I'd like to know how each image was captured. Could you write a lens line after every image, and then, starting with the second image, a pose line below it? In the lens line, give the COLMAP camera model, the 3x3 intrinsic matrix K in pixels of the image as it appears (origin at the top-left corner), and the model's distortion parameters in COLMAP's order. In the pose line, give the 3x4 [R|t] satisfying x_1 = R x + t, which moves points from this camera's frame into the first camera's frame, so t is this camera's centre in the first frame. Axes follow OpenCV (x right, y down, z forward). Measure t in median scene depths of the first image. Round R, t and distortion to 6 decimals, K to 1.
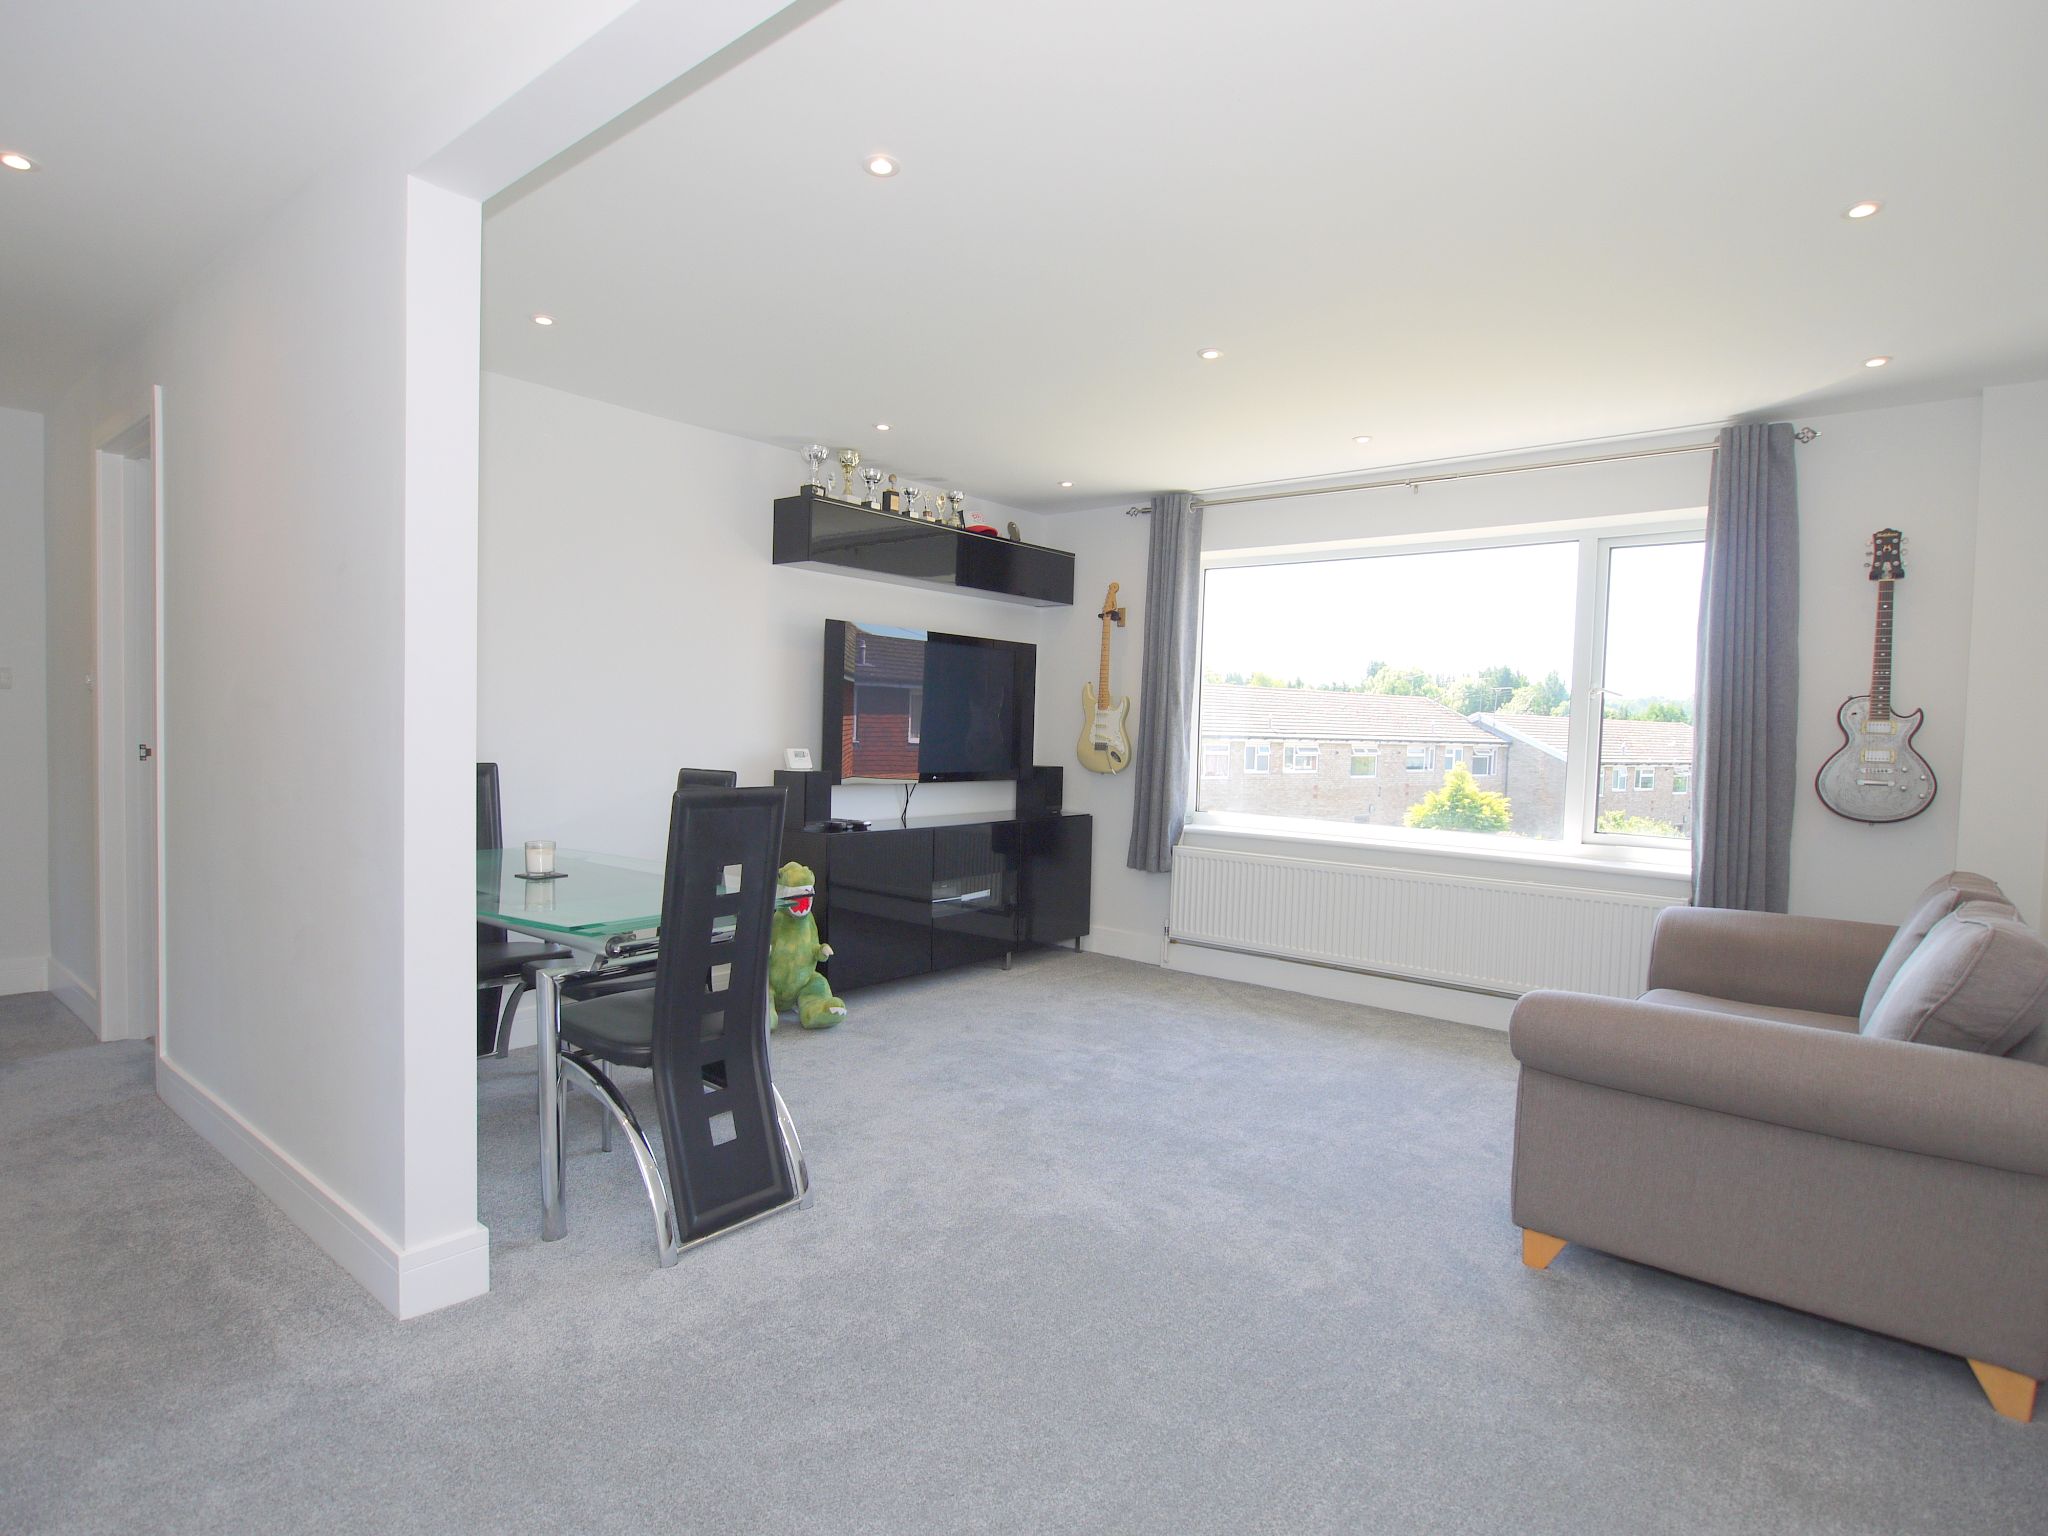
lens RADIAL K [[1117.7, 0, 1022.1], [0, 1117.7, 769.7], [0, 0, 1]] dist [-0.014057, -0.002959]
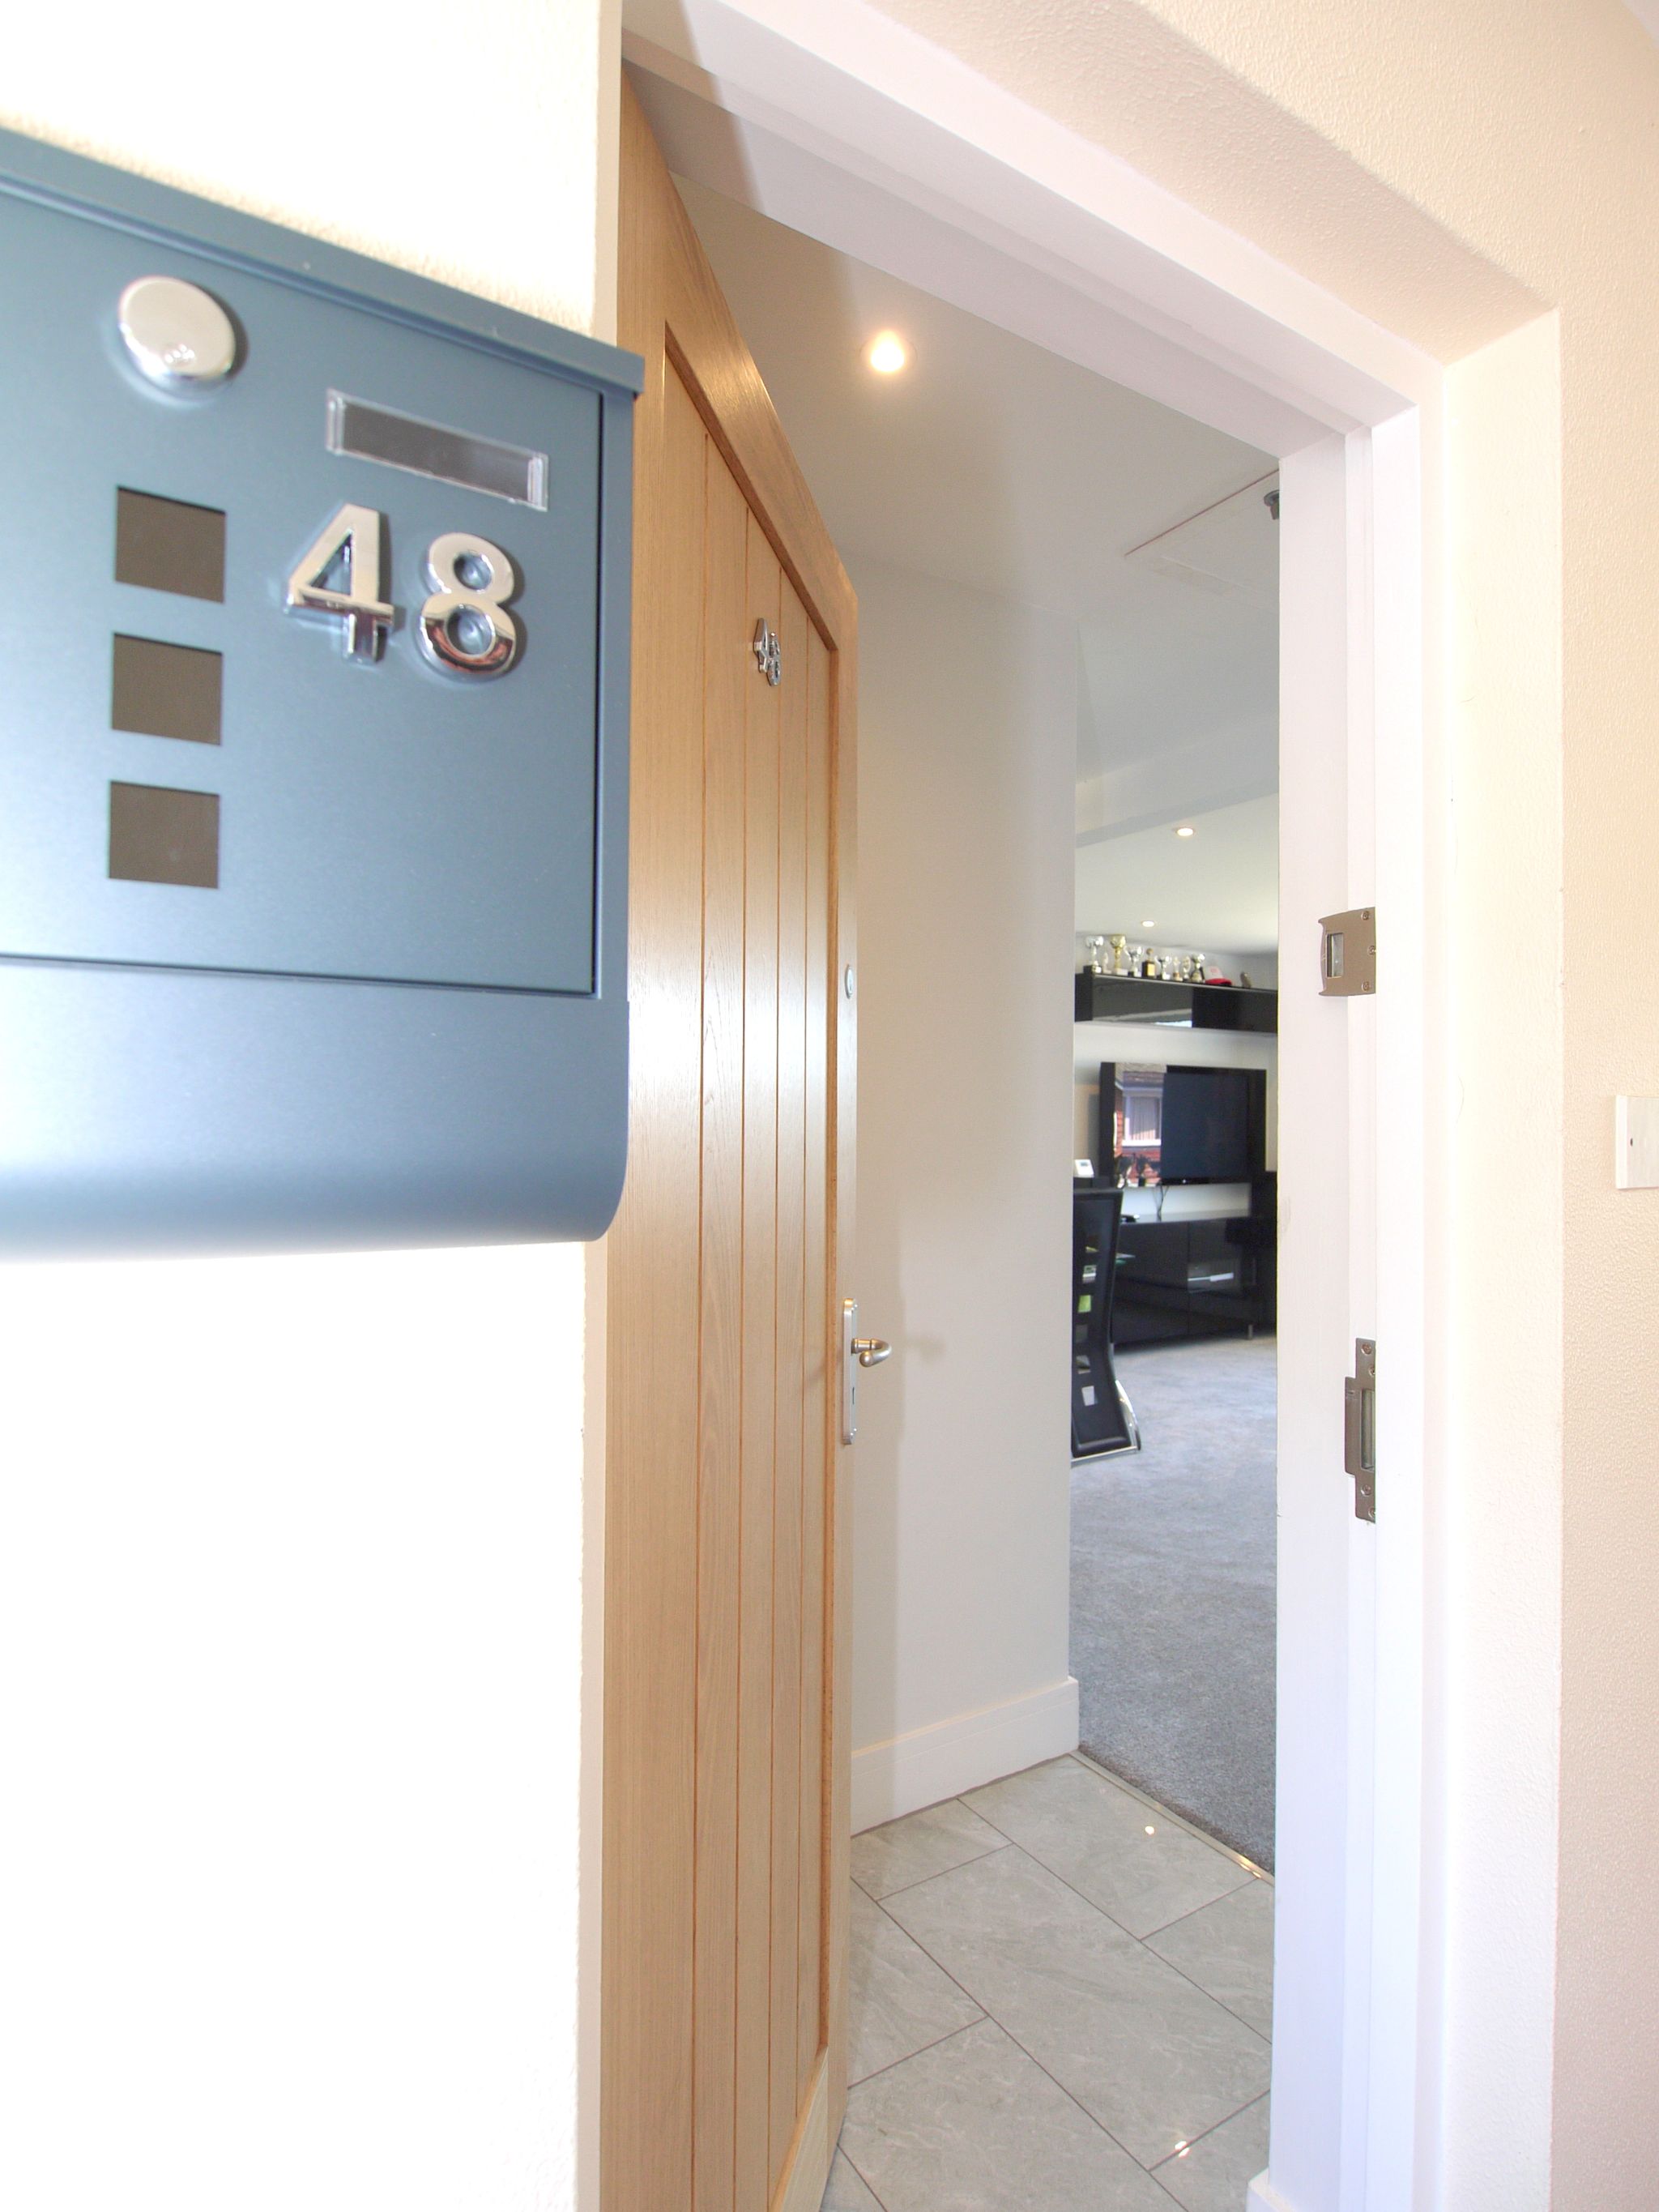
lens RADIAL K [[1207.1, 0, 822.4], [0, 1207.1, 1107.4], [0, 0, 1]] dist [-0.014057, -0.002959]
pose [[0.948601, -0.024667, -0.315511, -0.038208], [0.007268, 0.998393, -0.056204, -0.002773], [0.316390, 0.051022, 0.947256, -0.443985]]
